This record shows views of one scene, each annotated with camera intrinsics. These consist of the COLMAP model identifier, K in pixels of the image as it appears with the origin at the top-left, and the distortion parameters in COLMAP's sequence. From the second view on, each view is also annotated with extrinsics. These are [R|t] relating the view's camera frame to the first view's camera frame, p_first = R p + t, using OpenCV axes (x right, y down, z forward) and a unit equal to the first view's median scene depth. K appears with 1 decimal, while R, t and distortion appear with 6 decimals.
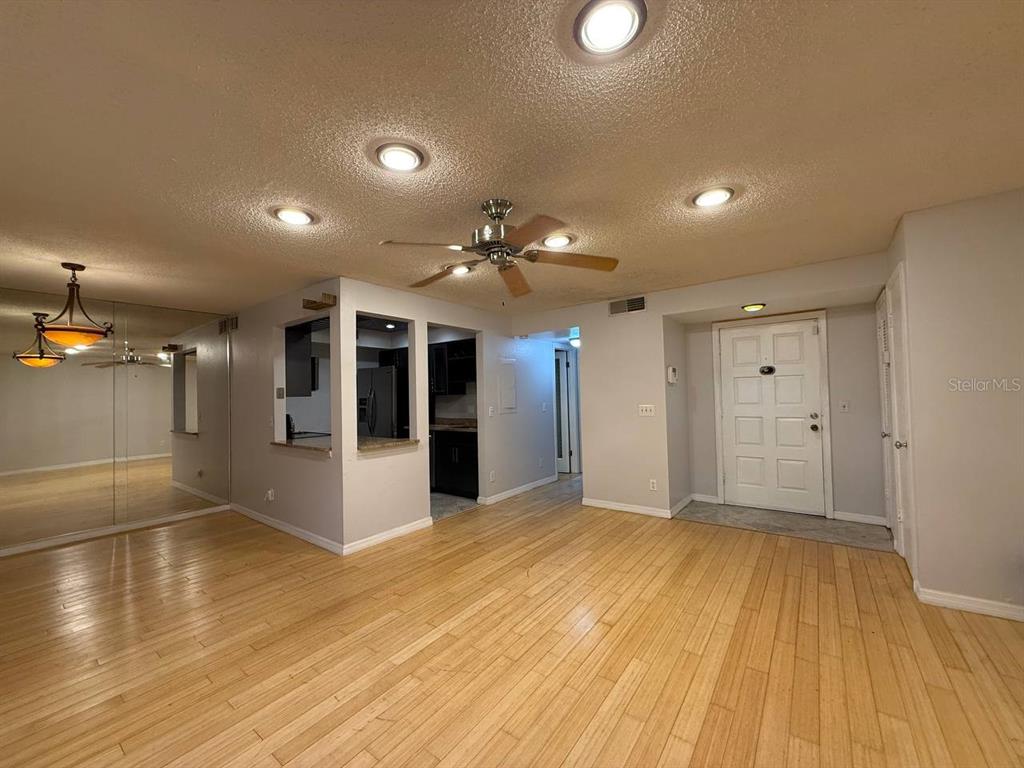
lens RADIAL K [[408.7, 0, 508.7], [0, 408.7, 382.8], [0, 0, 1]] dist [0.001885, 0.000159]
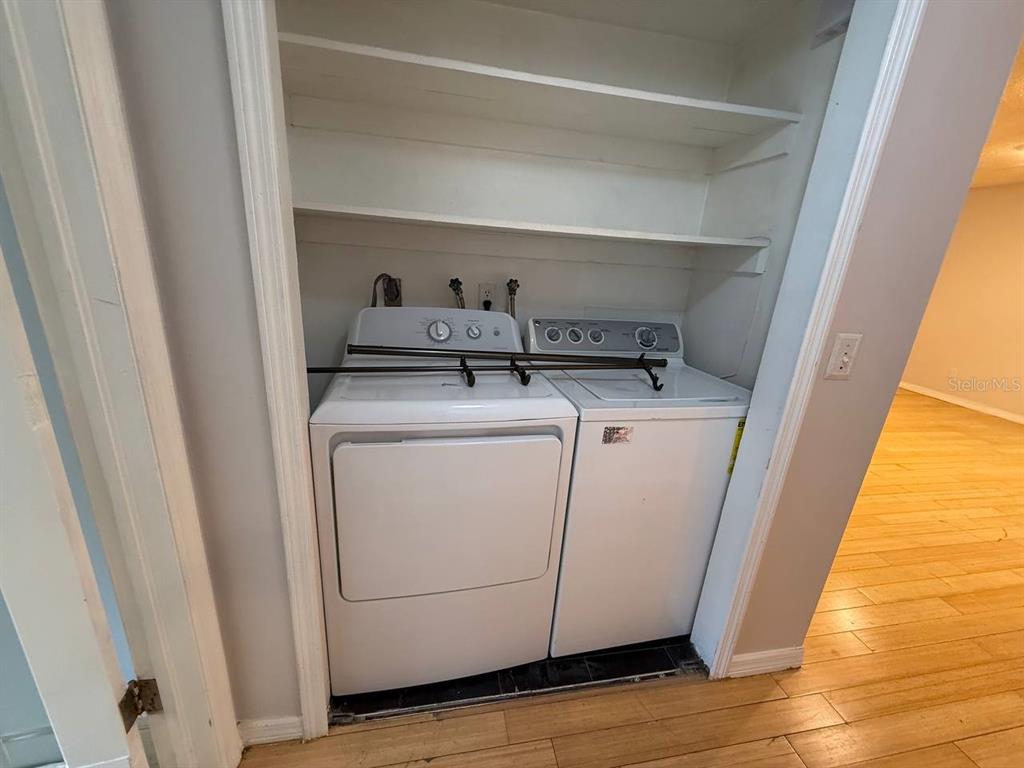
lens RADIAL K [[408.7, 0, 511.4], [0, 408.7, 385.5], [0, 0, 1]] dist [0.001885, 0.000159]
pose [[-0.745933, -0.222361, 0.627805, 0.341073], [-0.063250, 0.962011, 0.265582, 0.066383], [-0.663011, 0.158398, -0.731660, 2.303721]]
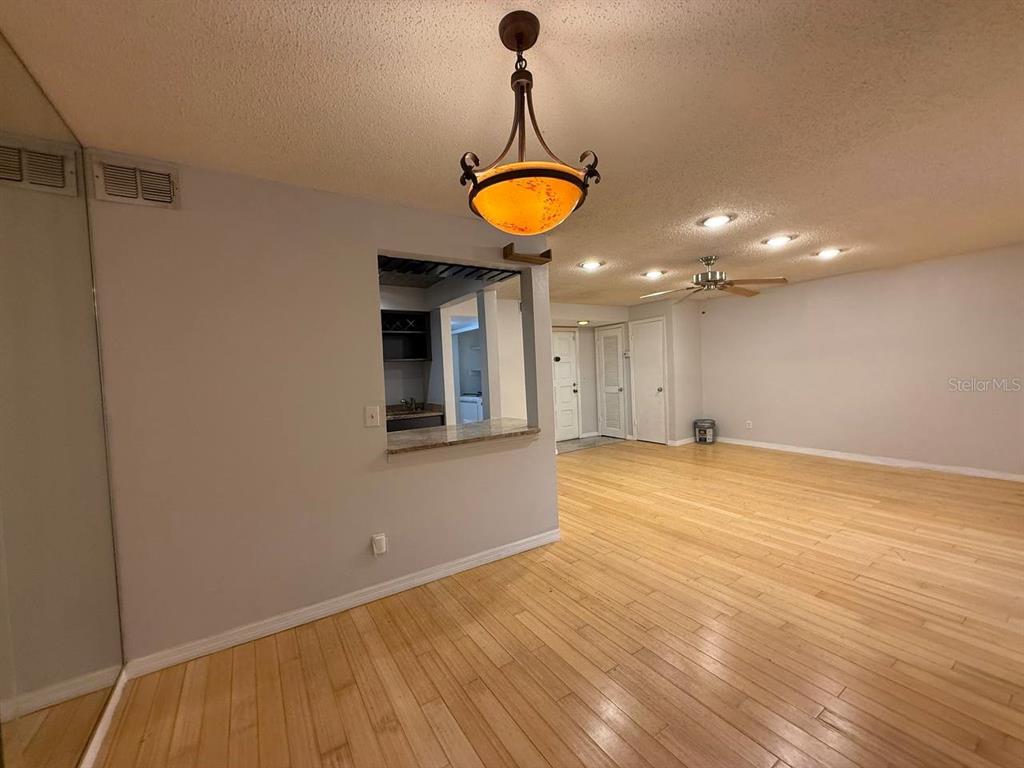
lens RADIAL K [[408.7, 0, 505.9], [0, 408.7, 384.5], [0, 0, 1]] dist [0.001885, 0.000159]
pose [[0.349803, -0.024032, 0.936515, -1.651825], [0.017600, 0.999663, 0.019079, 0.060555], [-0.936658, 0.009809, 0.350108, 0.983621]]
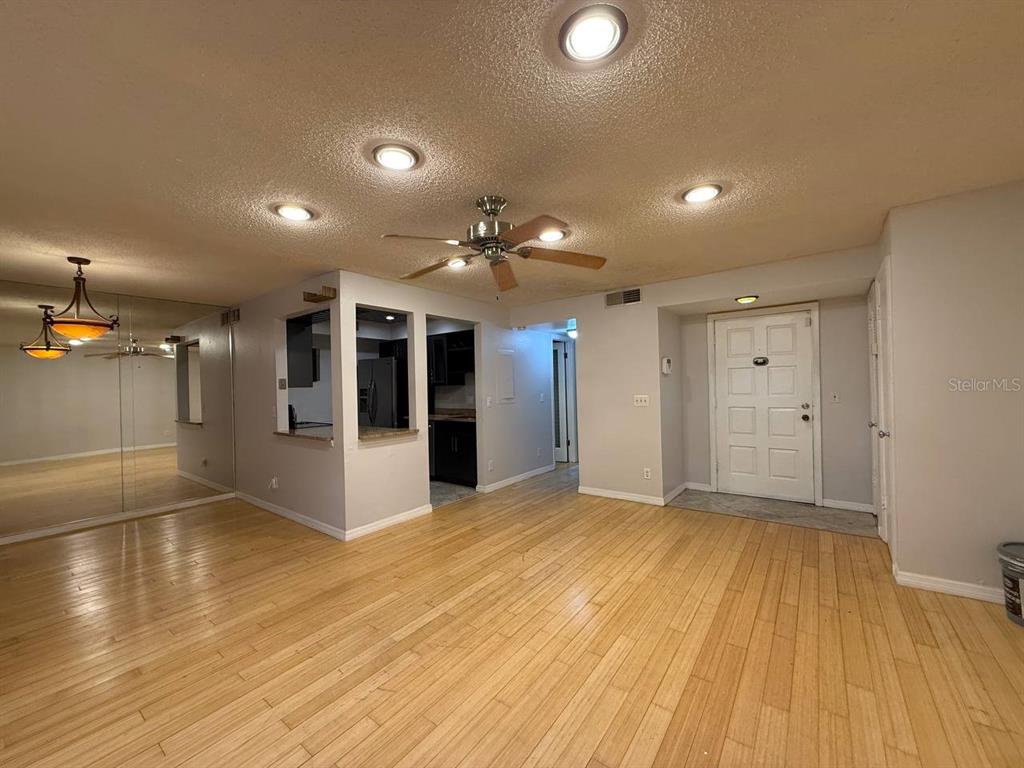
lens RADIAL K [[408.7, 0, 507.9], [0, 408.7, 383.1], [0, 0, 1]] dist [0.001885, 0.000159]
pose [[0.999995, -0.000425, -0.003265, 0.012919], [0.000507, 0.999689, 0.024937, -0.003297], [0.003253, -0.024938, 0.999684, -0.030084]]
